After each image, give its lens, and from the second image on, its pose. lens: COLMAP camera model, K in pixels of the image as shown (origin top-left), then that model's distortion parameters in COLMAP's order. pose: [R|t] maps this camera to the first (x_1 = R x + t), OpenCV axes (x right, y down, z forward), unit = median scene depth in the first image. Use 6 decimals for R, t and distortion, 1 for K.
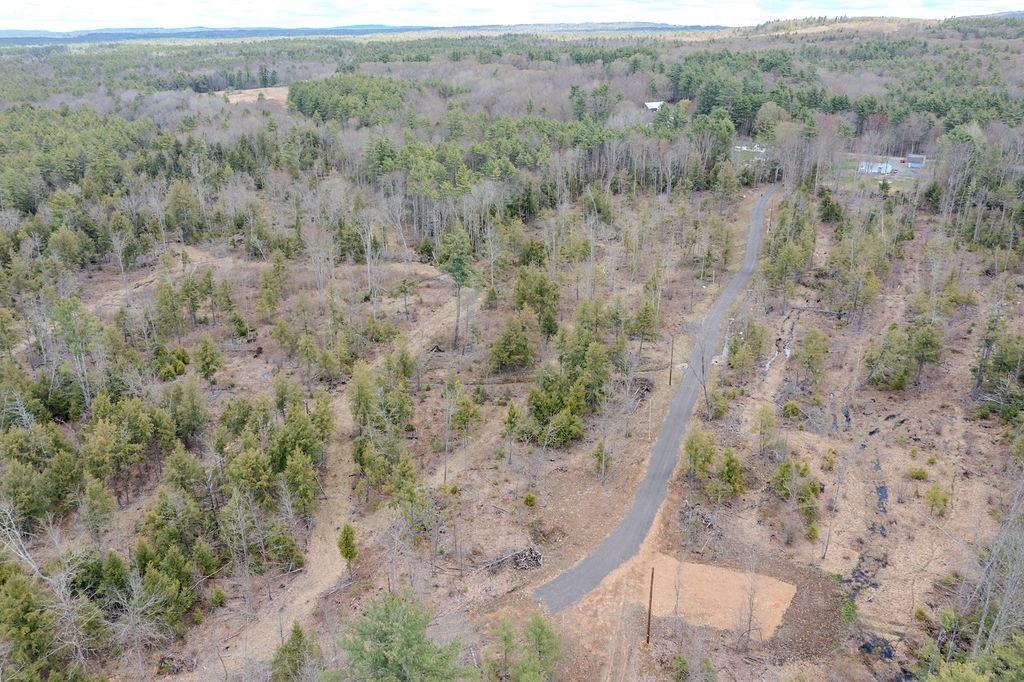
lens RADIAL K [[814.9, 0, 519.4], [0, 814.9, 317.8], [0, 0, 1]] dist [-0.013554, 0.001931]
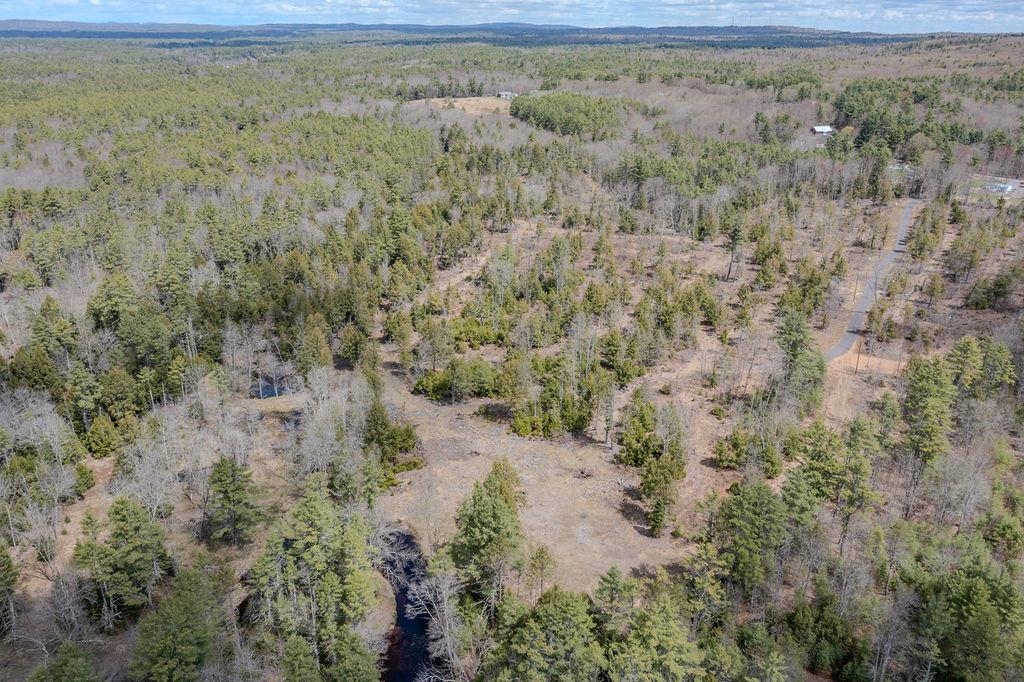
lens RADIAL K [[819.0, 0, 512.0], [0, 819.0, 341.0], [0, 0, 1]] dist [-0.013021, 0.005537]
pose [[0.987596, 0.066799, -0.142100, -0.139822], [-0.062663, 0.997476, 0.033394, 0.070322], [0.143972, -0.024075, 0.989289, -0.430022]]
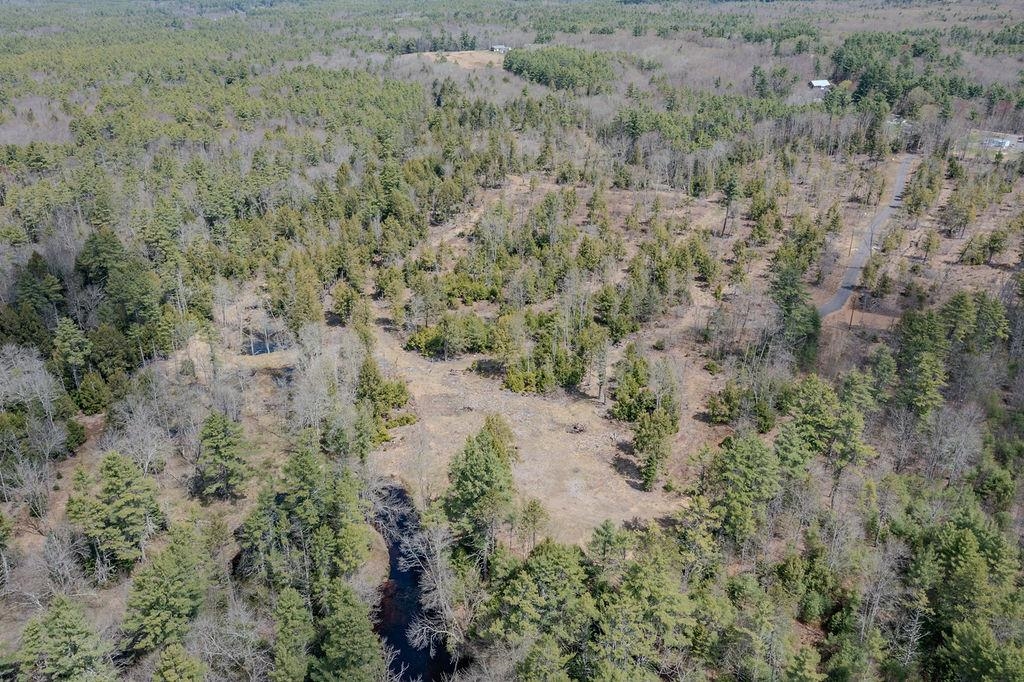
lens RADIAL K [[819.0, 0, 512.0], [0, 819.0, 341.0], [0, 0, 1]] dist [-0.013021, 0.005537]
pose [[0.988665, 0.072087, -0.131698, -0.139219], [-0.061488, 0.994663, 0.082852, 0.072861], [0.136968, -0.073815, 0.987821, -0.426352]]
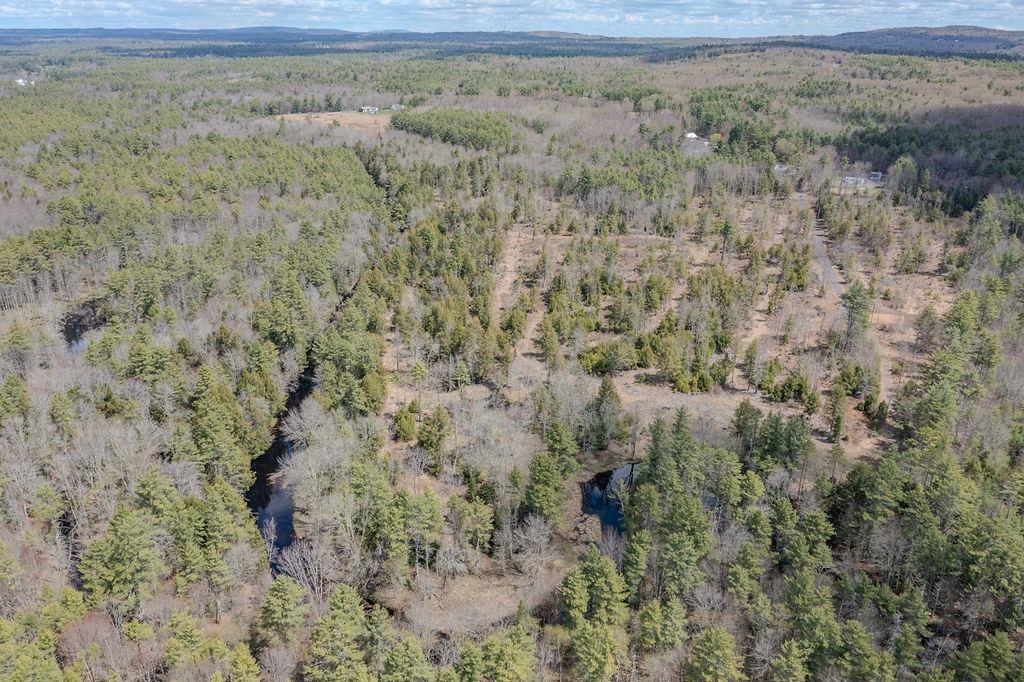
lens RADIAL K [[819.0, 0, 512.0], [0, 819.0, 341.0], [0, 0, 1]] dist [-0.013021, 0.005537]
pose [[0.992244, -0.032972, 0.119851, -0.461776], [0.029922, 0.999183, 0.027160, 0.081976], [-0.120649, -0.023363, 0.992420, -0.593802]]
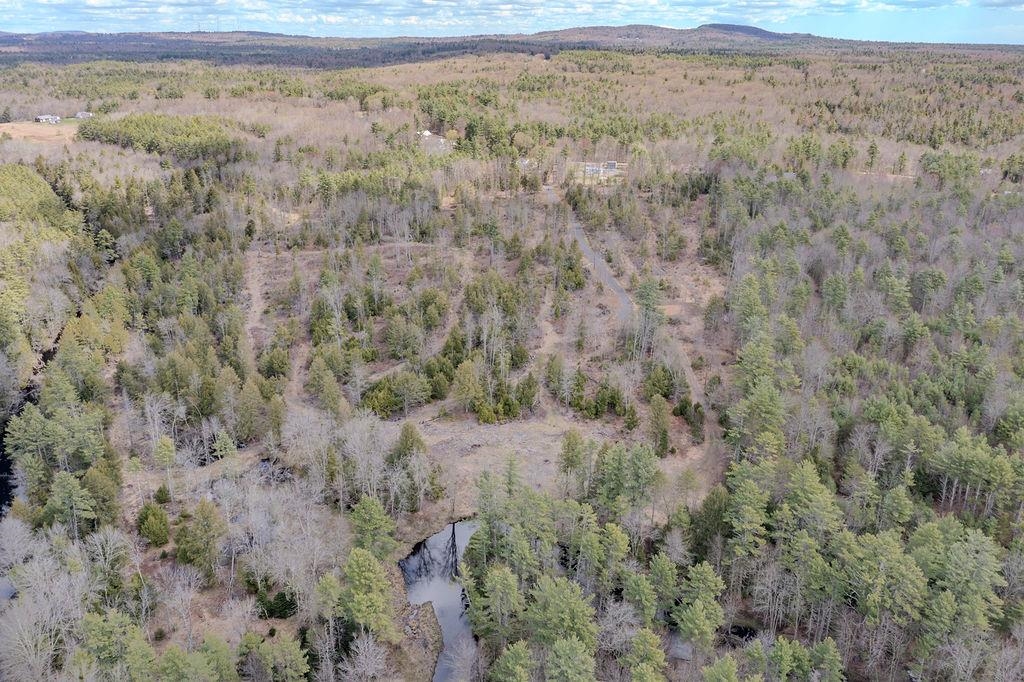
lens RADIAL K [[814.9, 0, 519.4], [0, 814.9, 317.8], [0, 0, 1]] dist [-0.013554, 0.001931]
pose [[0.889562, -0.140271, 0.434744, -0.471293], [0.140774, 0.989549, 0.031232, 0.050611], [-0.434582, 0.033418, 0.900012, -0.464839]]
